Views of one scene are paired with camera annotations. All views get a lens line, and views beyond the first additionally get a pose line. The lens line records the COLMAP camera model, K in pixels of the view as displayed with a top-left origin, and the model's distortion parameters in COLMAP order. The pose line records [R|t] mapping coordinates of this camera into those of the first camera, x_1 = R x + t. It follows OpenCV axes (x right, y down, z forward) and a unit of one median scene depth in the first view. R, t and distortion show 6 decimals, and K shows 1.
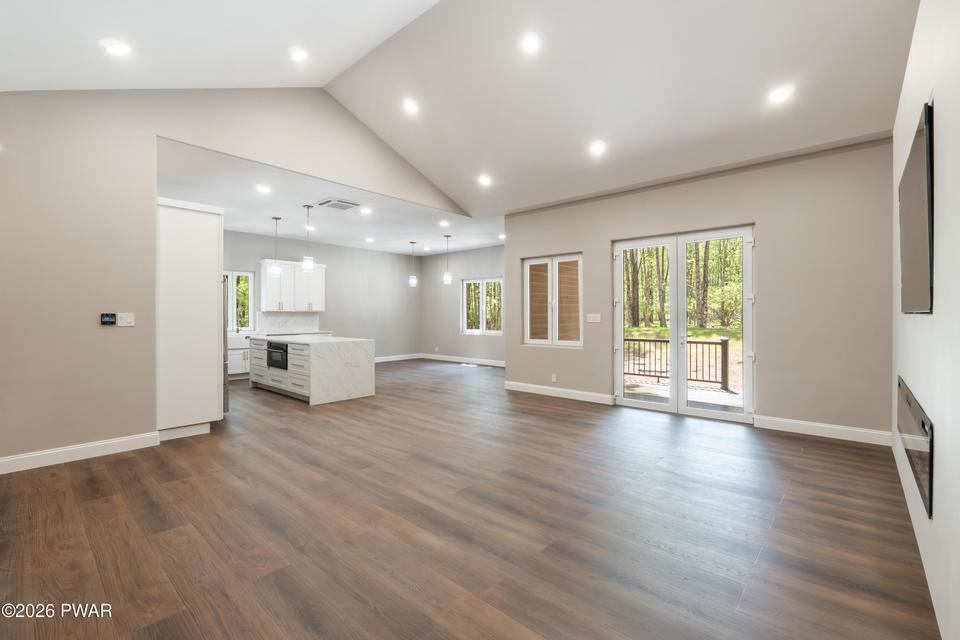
lens RADIAL K [[417.0, 0, 475.6], [0, 417.0, 316.8], [0, 0, 1]] dist [-0.013774, 0.000255]
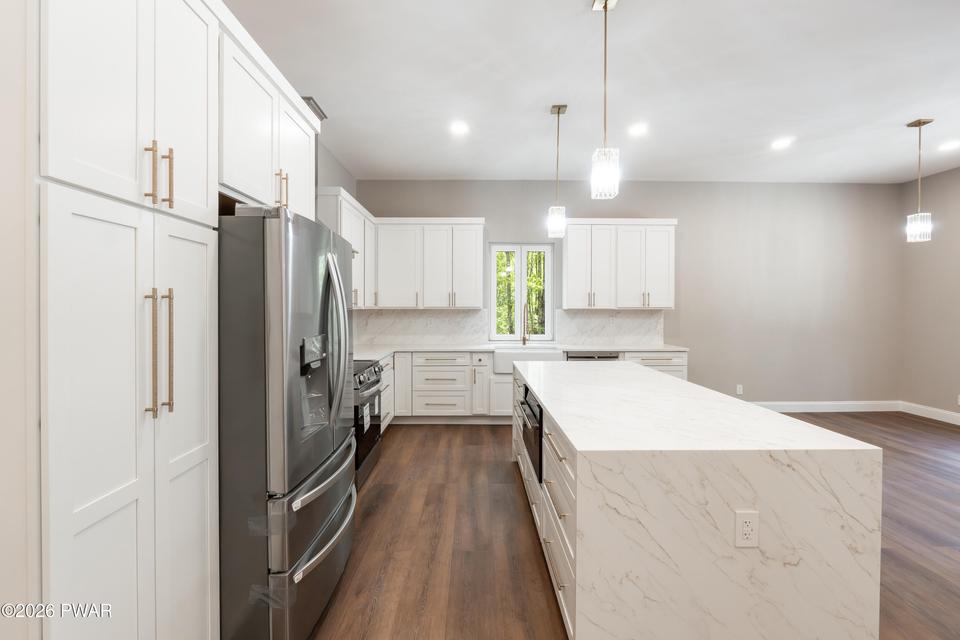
lens RADIAL K [[417.0, 0, 475.4], [0, 417.0, 315.1], [0, 0, 1]] dist [-0.013774, 0.000255]
pose [[0.683951, 0.008642, -0.729477, -0.160489], [-0.004227, 0.999960, 0.007883, -0.008306], [0.729516, -0.002308, 0.683960, 0.482956]]
